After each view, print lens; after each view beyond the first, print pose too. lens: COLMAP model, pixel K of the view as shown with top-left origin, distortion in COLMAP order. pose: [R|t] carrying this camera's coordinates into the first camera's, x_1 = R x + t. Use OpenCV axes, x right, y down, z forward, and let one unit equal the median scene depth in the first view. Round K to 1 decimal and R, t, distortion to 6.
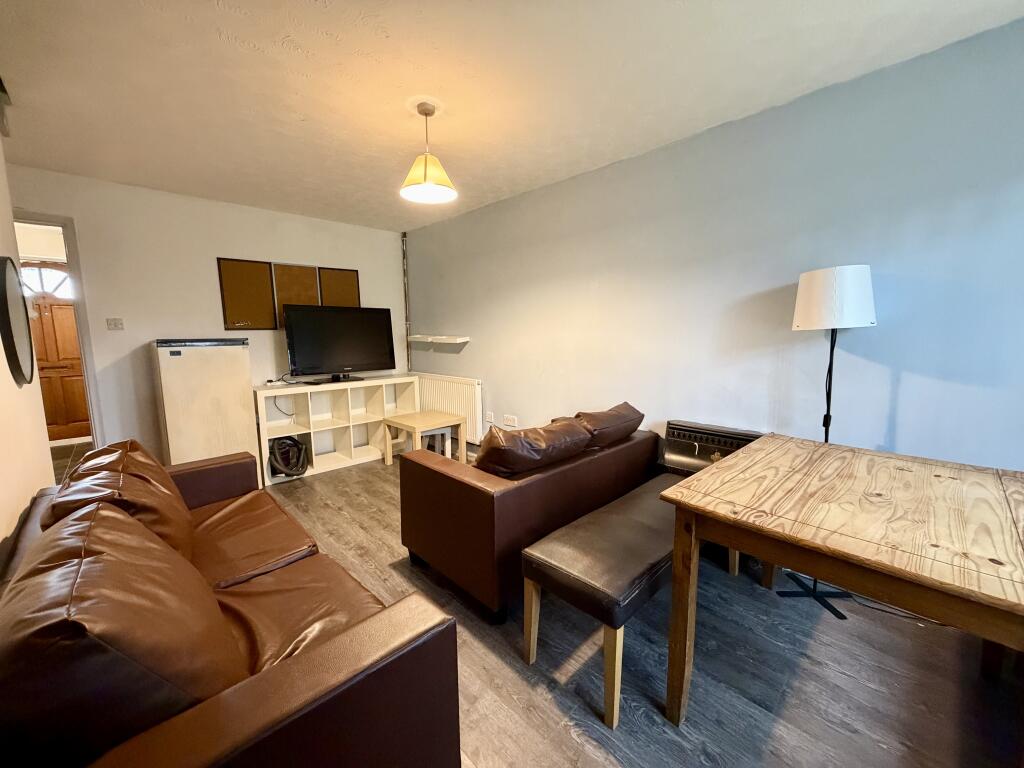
lens RADIAL K [[413.0, 0, 506.9], [0, 413.0, 384.1], [0, 0, 1]] dist [0.003271, 0.000200]
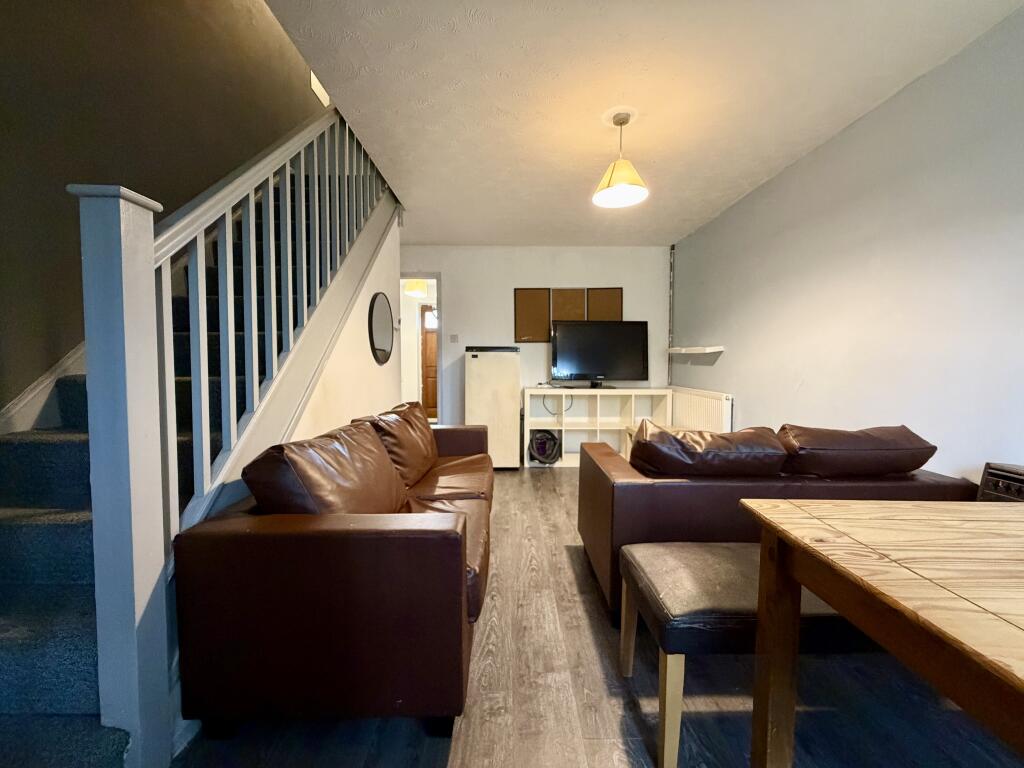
lens RADIAL K [[413.0, 0, 506.9], [0, 413.0, 384.1], [0, 0, 1]] dist [0.003271, 0.000200]
pose [[0.719068, 0.047537, -0.693312, 0.261591], [-0.096937, 0.994765, -0.032332, 0.054784], [0.688145, 0.090457, 0.719912, 0.067164]]
